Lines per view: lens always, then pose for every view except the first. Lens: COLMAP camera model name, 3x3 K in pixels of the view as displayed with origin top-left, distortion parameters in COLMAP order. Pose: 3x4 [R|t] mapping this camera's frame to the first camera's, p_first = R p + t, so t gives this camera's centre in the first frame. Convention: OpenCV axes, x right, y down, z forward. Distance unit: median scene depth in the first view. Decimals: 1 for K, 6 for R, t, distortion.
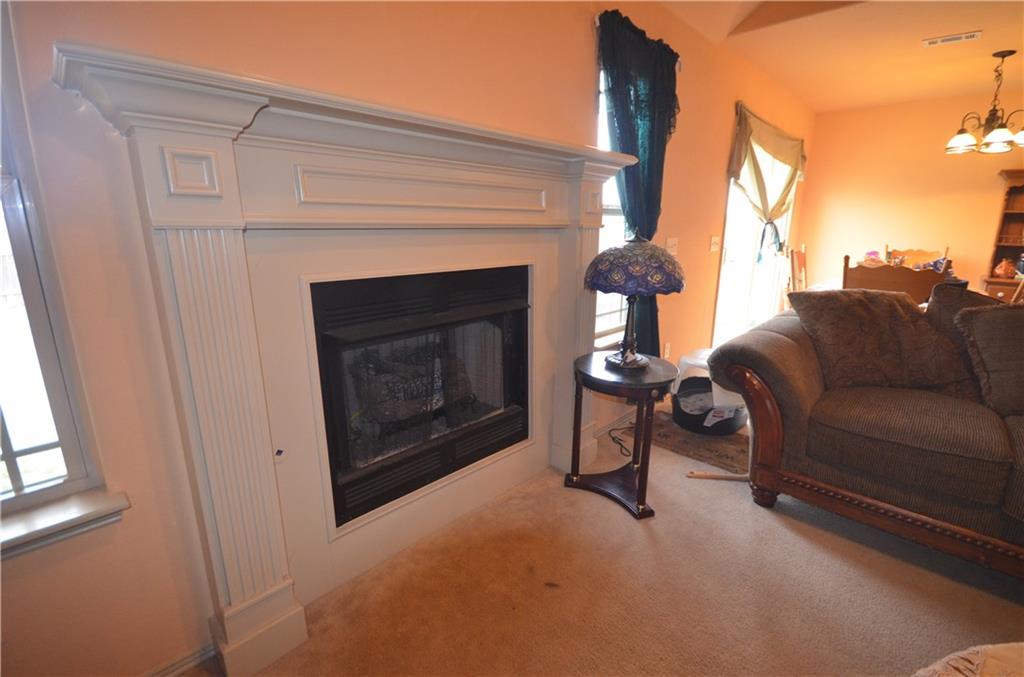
lens RADIAL K [[447.6, 0, 517.7], [0, 447.6, 334.0], [0, 0, 1]] dist [0.010239, -0.012691]
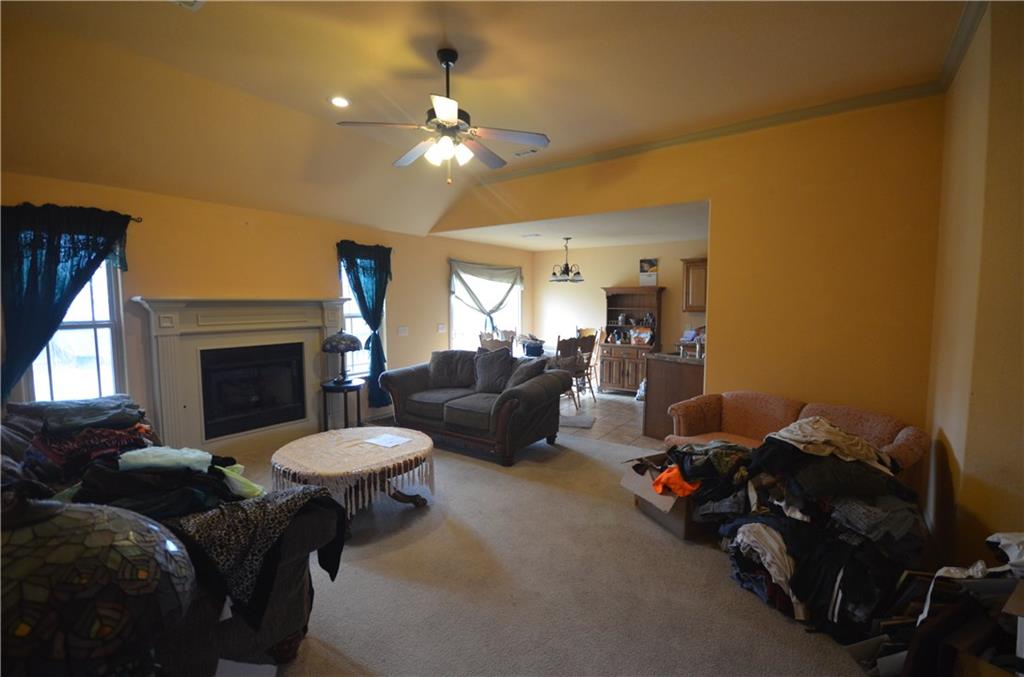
lens RADIAL K [[447.6, 0, 517.7], [0, 447.6, 334.0], [0, 0, 1]] dist [0.010239, -0.012691]
pose [[0.981395, -0.014101, 0.191483, 0.546342], [0.044290, 0.987029, -0.154309, 0.175891], [-0.186823, 0.159919, 0.969290, -1.206033]]
